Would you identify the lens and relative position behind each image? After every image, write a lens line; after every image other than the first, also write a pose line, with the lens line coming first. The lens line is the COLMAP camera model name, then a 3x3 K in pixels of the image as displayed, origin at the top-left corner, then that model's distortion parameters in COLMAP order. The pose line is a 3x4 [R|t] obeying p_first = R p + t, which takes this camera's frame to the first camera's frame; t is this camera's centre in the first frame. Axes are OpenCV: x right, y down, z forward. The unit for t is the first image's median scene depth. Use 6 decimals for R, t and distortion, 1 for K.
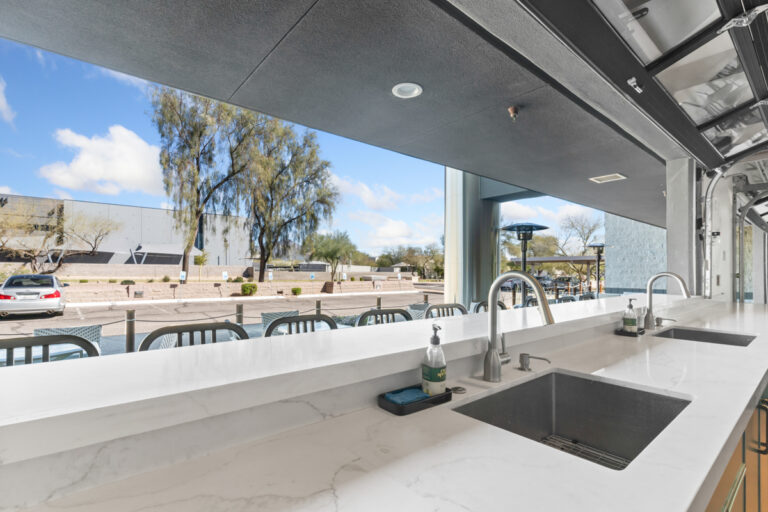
lens RADIAL K [[371.2, 0, 385.9], [0, 371.2, 269.9], [0, 0, 1]] dist [-0.020362, -0.000120]
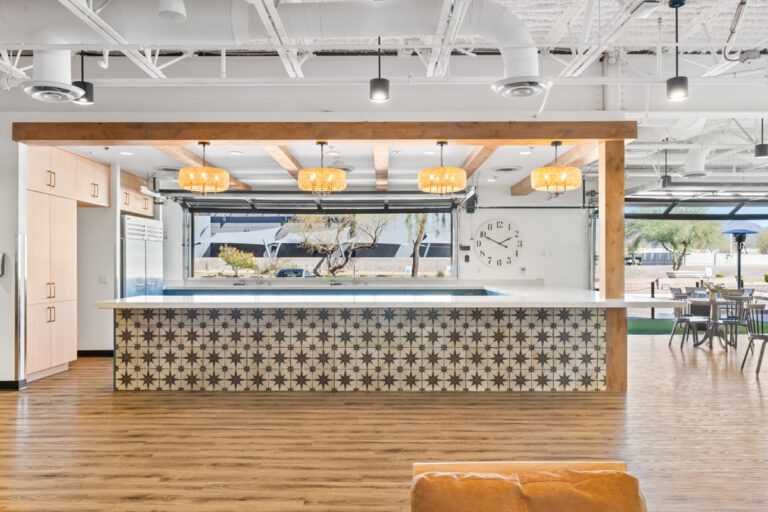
lens RADIAL K [[617.3, 0, 387.5], [0, 617.3, 274.0], [0, 0, 1]] dist [0.046147, 0.001512]
pose [[0.758042, 0.003189, -0.652198, 0.245633], [0.009023, 0.999841, 0.015377, -0.000143], [0.652143, -0.017542, 0.757893, -0.149595]]
